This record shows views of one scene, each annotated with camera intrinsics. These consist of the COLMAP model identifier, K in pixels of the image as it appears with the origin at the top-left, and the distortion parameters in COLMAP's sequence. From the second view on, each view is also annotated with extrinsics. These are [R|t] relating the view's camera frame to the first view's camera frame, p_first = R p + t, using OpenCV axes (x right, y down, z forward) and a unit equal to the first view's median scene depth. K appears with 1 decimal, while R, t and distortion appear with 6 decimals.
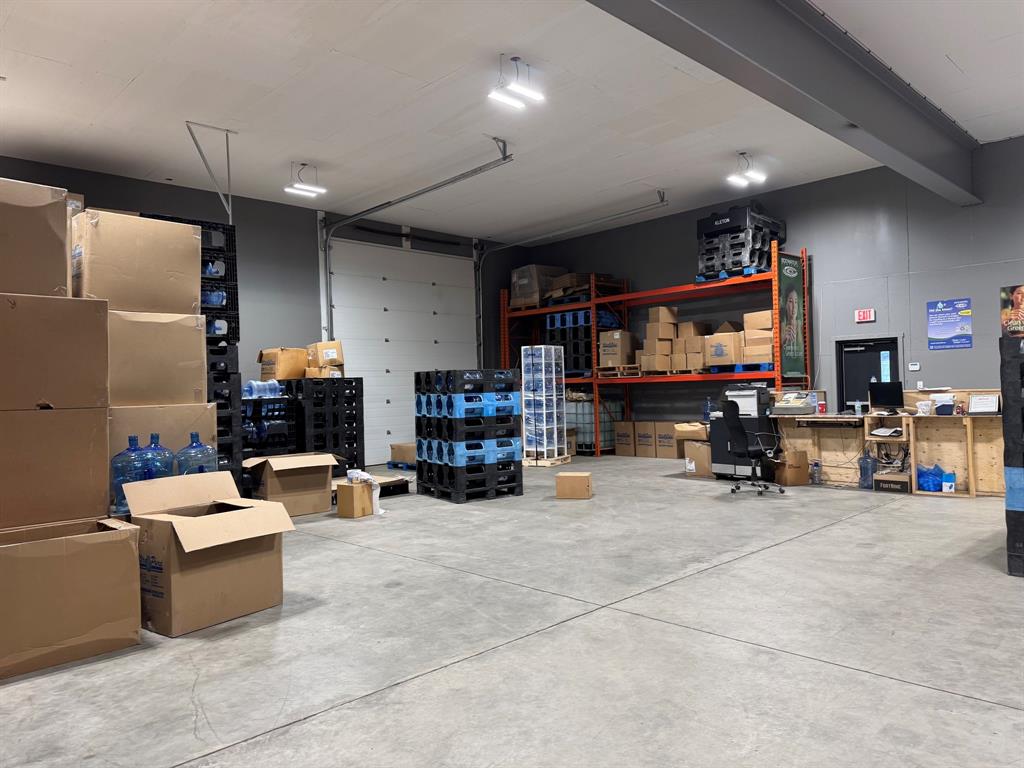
lens RADIAL K [[717.9, 0, 505.4], [0, 717.9, 380.1], [0, 0, 1]] dist [0.048361, -0.071970]
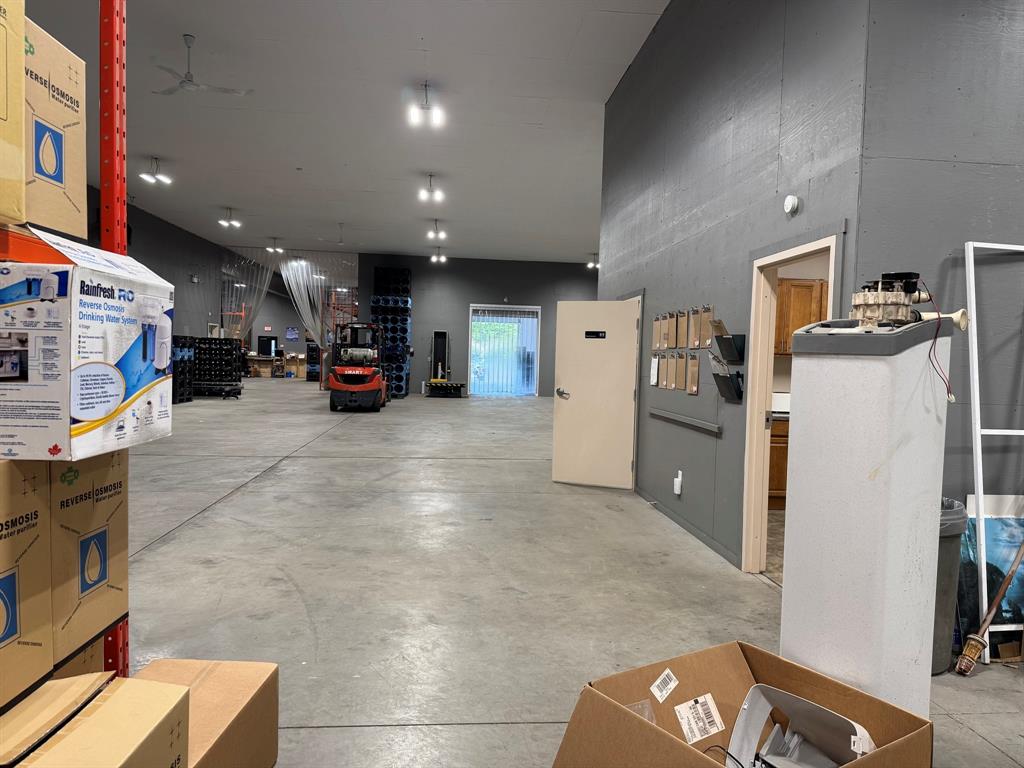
lens RADIAL K [[717.9, 0, 515.3], [0, 717.9, 385.9], [0, 0, 1]] dist [0.048361, -0.071970]
pose [[0.620987, 0.013696, 0.783701, -1.349363], [-0.057130, 0.997979, 0.027828, 0.012378], [-0.781736, -0.062054, 0.620514, -1.887779]]
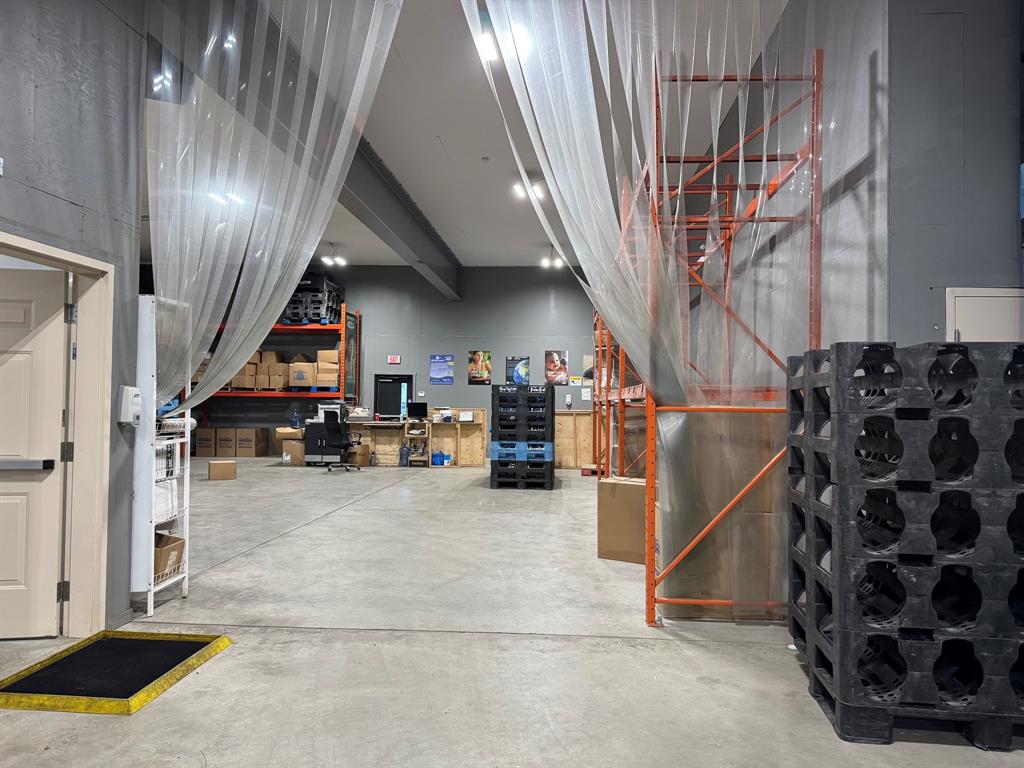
lens RADIAL K [[717.9, 0, 515.9], [0, 717.9, 387.9], [0, 0, 1]] dist [0.048361, -0.071970]
pose [[0.744829, 0.050797, 0.665319, -0.335232], [-0.041351, 0.998695, -0.029957, 0.007304], [-0.665973, -0.005199, 0.745958, -0.324696]]
